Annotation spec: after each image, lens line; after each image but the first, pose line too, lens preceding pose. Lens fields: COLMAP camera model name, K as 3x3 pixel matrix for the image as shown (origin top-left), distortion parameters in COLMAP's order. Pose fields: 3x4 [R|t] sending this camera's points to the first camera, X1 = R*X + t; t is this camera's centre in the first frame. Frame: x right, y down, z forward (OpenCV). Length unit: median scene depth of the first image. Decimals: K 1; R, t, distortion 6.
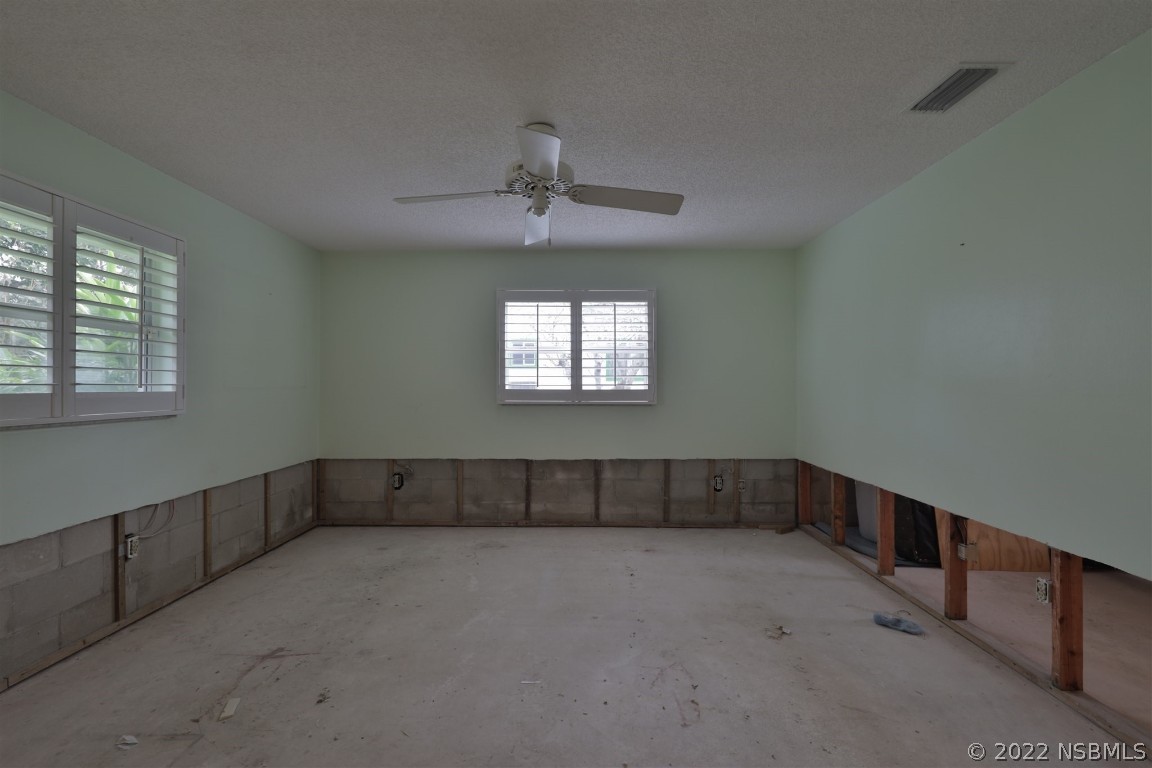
lens RADIAL K [[496.5, 0, 570.6], [0, 496.5, 387.3], [0, 0, 1]] dist [-0.000326, 0.000214]
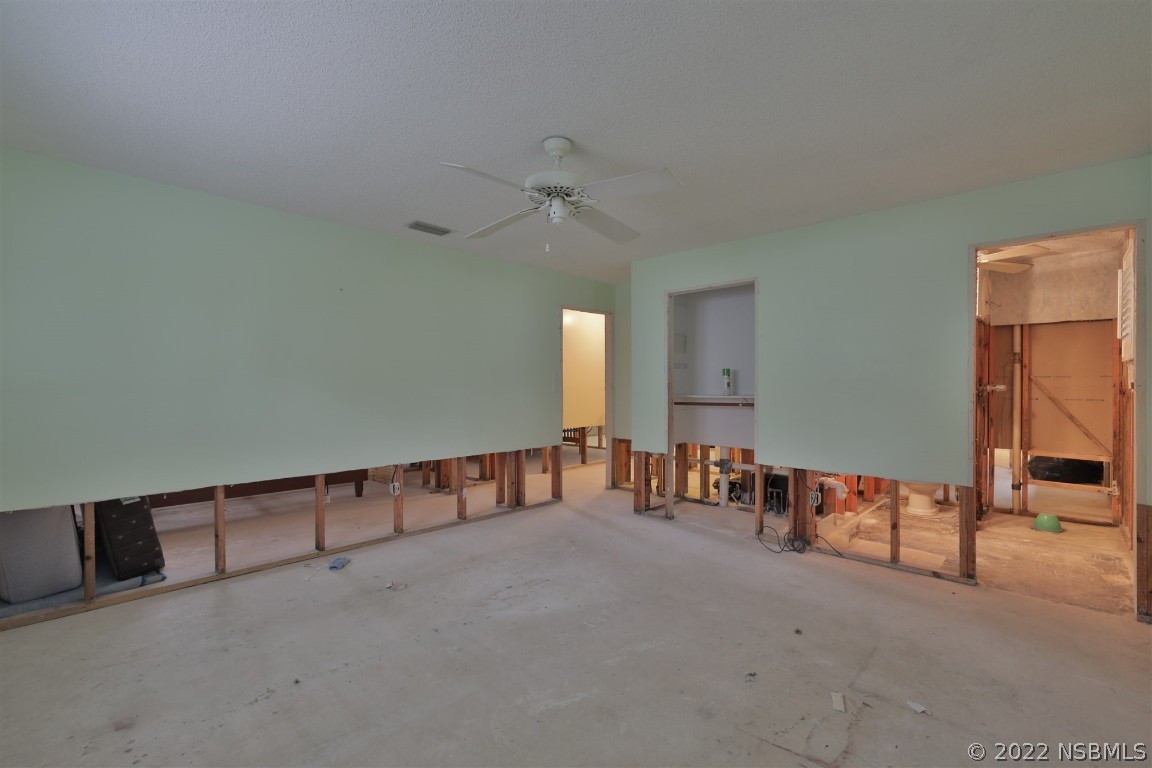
lens RADIAL K [[496.5, 0, 580.4], [0, 496.5, 386.0], [0, 0, 1]] dist [-0.000326, 0.000214]
pose [[-0.725578, -0.003314, 0.688132, -0.824900], [0.003154, 0.999962, 0.008141, -0.006686], [-0.688133, 0.008077, -0.725540, 1.729828]]
